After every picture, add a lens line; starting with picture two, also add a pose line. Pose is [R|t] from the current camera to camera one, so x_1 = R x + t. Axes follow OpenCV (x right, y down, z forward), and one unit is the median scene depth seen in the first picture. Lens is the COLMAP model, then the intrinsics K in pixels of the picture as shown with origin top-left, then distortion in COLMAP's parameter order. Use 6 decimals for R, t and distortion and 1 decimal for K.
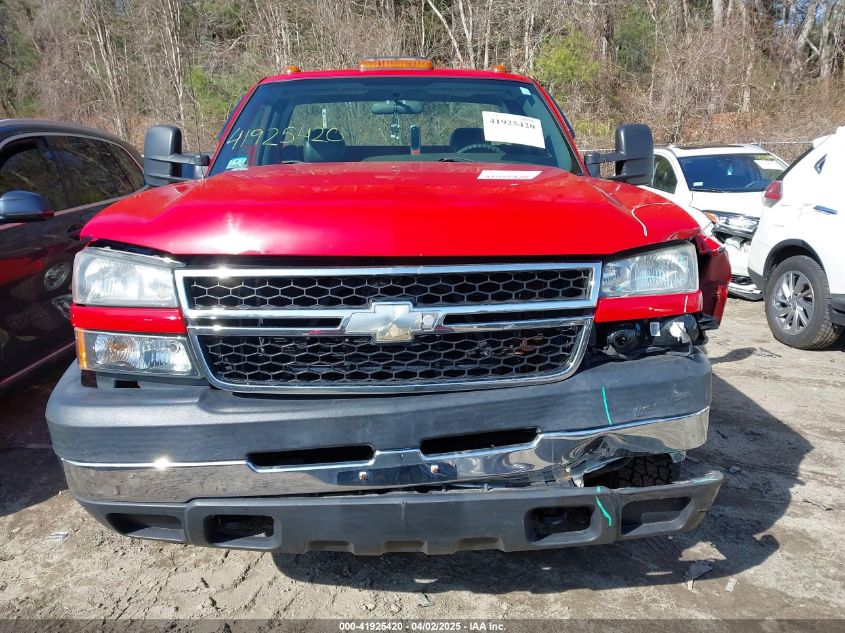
lens RADIAL K [[684.4, 0, 425.7], [0, 684.4, 317.5], [0, 0, 1]] dist [0.071918, -0.118748]
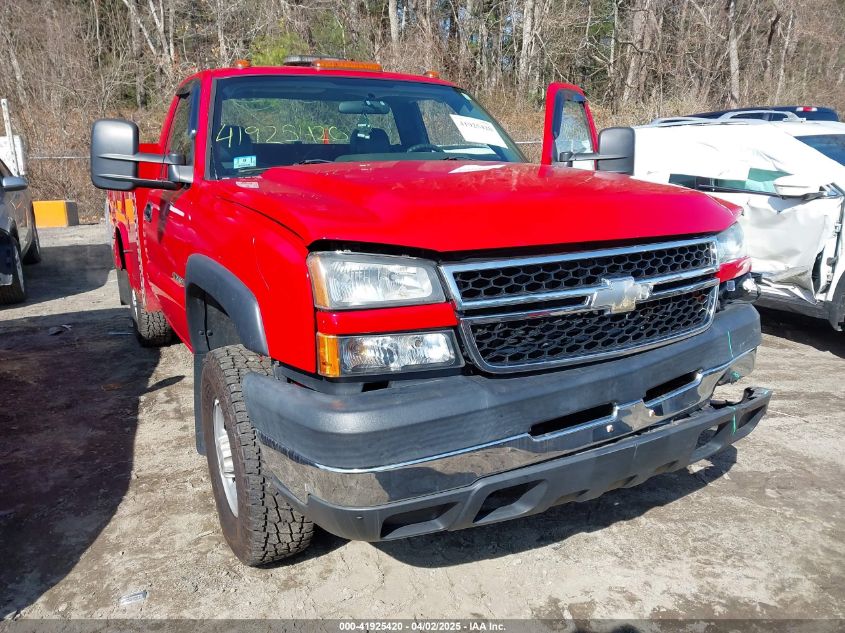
lens RADIAL K [[684.4, 0, 425.7], [0, 684.4, 317.5], [0, 0, 1]] dist [0.071918, -0.118748]
pose [[0.882501, -0.105918, 0.458229, -0.875182], [0.105043, 0.994088, 0.027480, -0.022655], [-0.458431, 0.023883, 0.888409, 0.094152]]
